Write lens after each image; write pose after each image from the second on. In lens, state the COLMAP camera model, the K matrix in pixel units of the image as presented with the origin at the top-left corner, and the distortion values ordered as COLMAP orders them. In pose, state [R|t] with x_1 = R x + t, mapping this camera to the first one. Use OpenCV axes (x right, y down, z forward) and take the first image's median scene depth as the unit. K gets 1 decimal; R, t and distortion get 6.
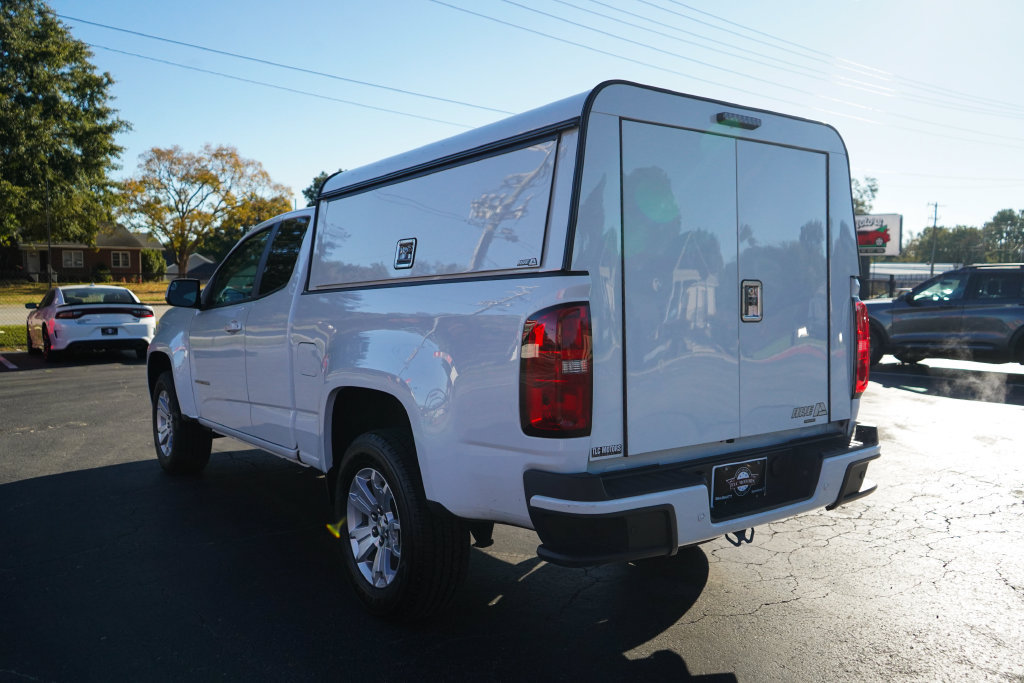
lens RADIAL K [[820.0, 0, 512.0], [0, 820.0, 341.5], [0, 0, 1]] dist [-0.012178, -0.002408]
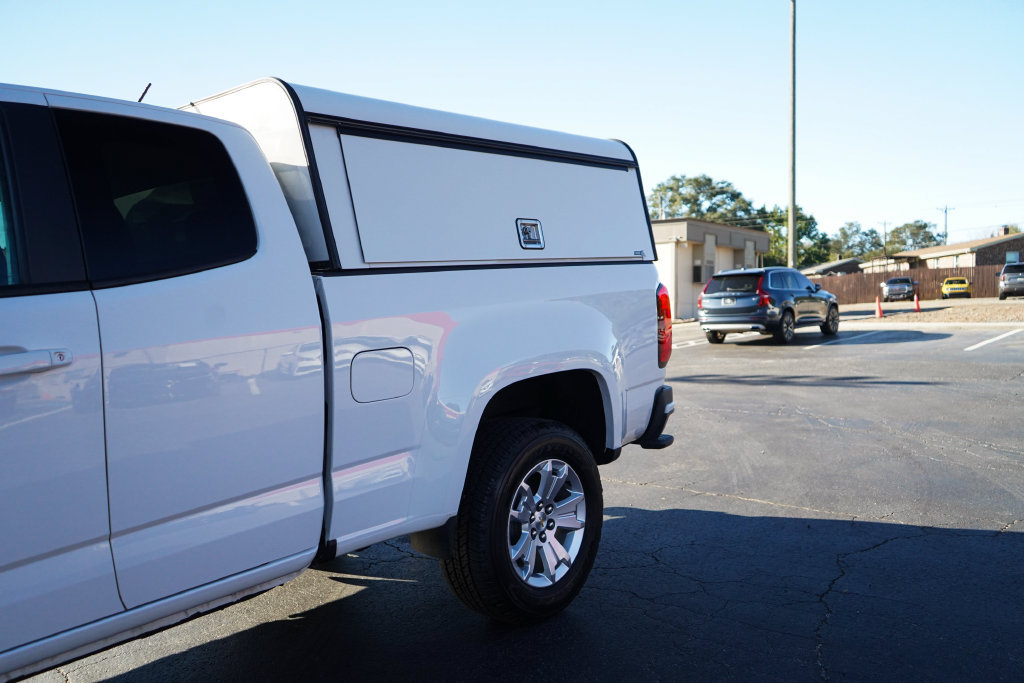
lens RADIAL K [[820.0, 0, 512.0], [0, 820.0, 341.5], [0, 0, 1]] dist [-0.012178, -0.002408]
pose [[-0.223722, -0.042785, 0.973714, -1.072491], [0.091589, 0.993692, 0.064706, -0.044162], [-0.970340, 0.103658, -0.218392, 1.233200]]
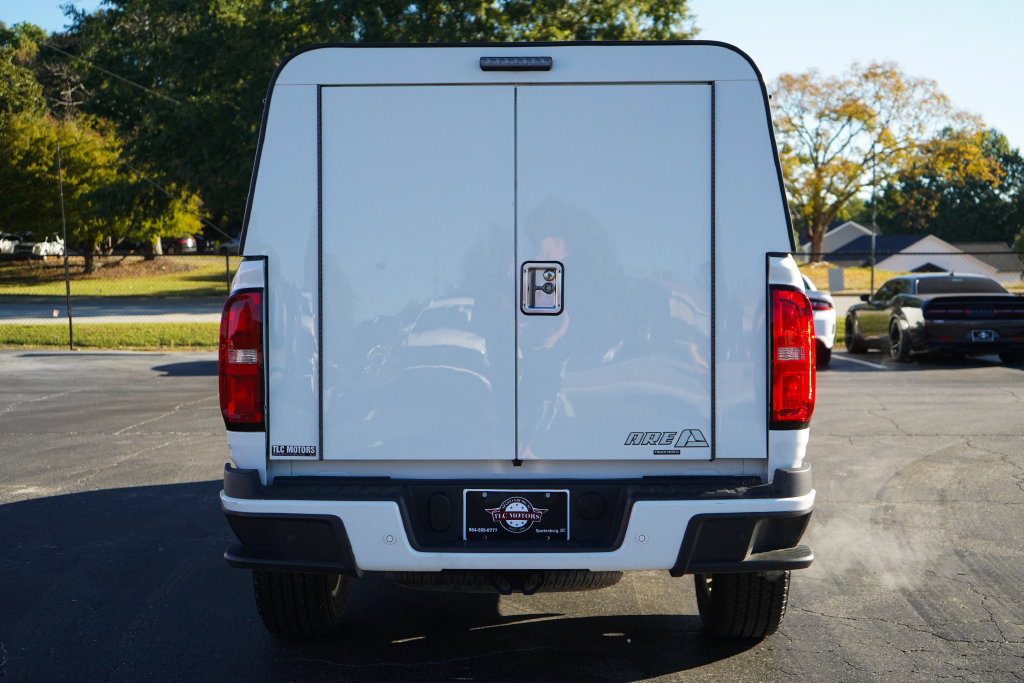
lens RADIAL K [[1254.0, 0, 512.0], [0, 1254.0, 341.5], [0, 0, 1]] dist [-0.012727, -0.012563]
pose [[0.797555, 0.026787, -0.602651, 0.909232], [-0.032608, 0.999467, 0.001270, 0.001044], [0.602364, 0.018638, 0.798004, 0.020237]]
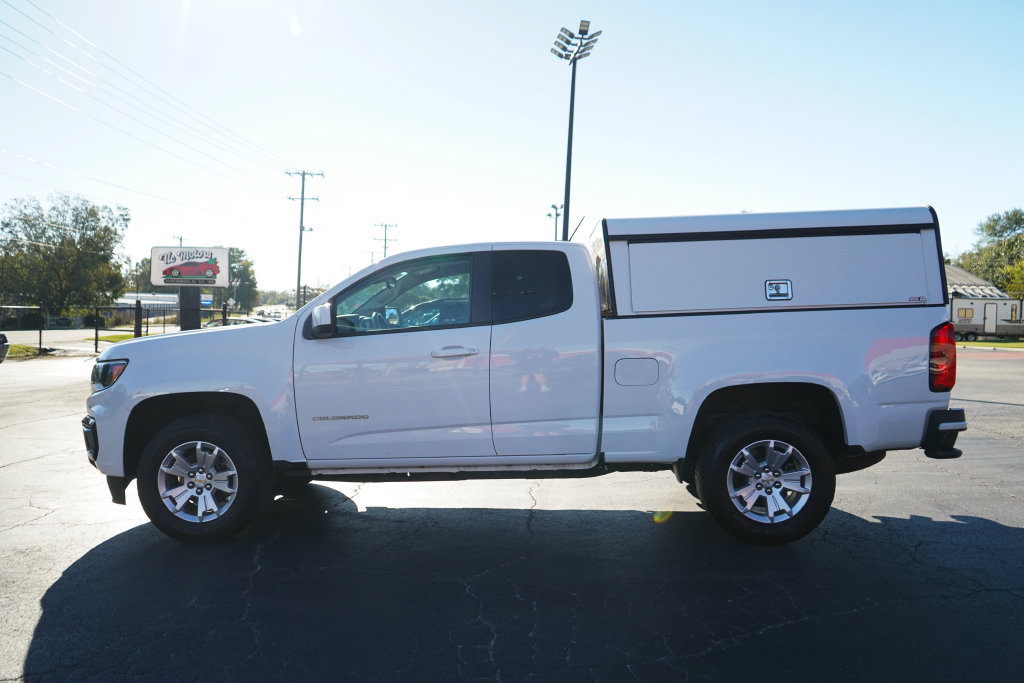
lens RADIAL K [[820.0, 0, 512.0], [0, 820.0, 341.5], [0, 0, 1]] dist [-0.012178, -0.002408]
pose [[0.622052, -0.024584, 0.782590, -1.561420], [0.052624, 0.998560, -0.010461, -0.024139], [-0.781206, 0.047691, 0.622450, 0.457738]]
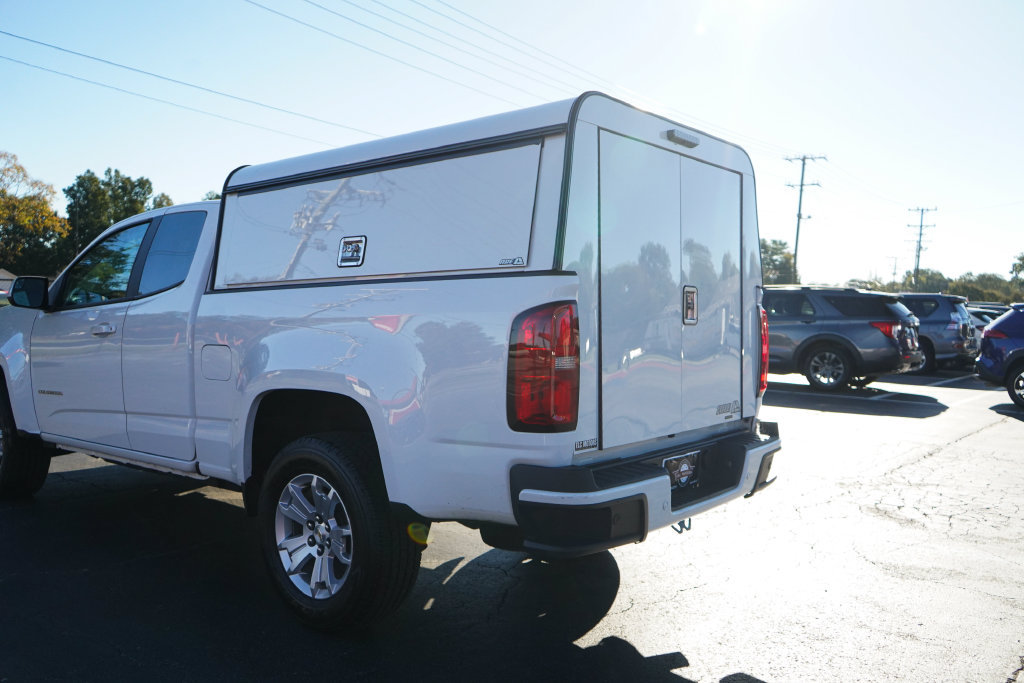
lens RADIAL K [[828.1, 0, 512.0], [0, 828.1, 341.5], [0, 0, 1]] dist [-0.010317, -0.005151]
pose [[0.968124, 0.007069, 0.250370, -0.189114], [-0.002208, 0.999804, -0.019690, 0.018328], [-0.250460, 0.018510, 0.967950, 0.002817]]
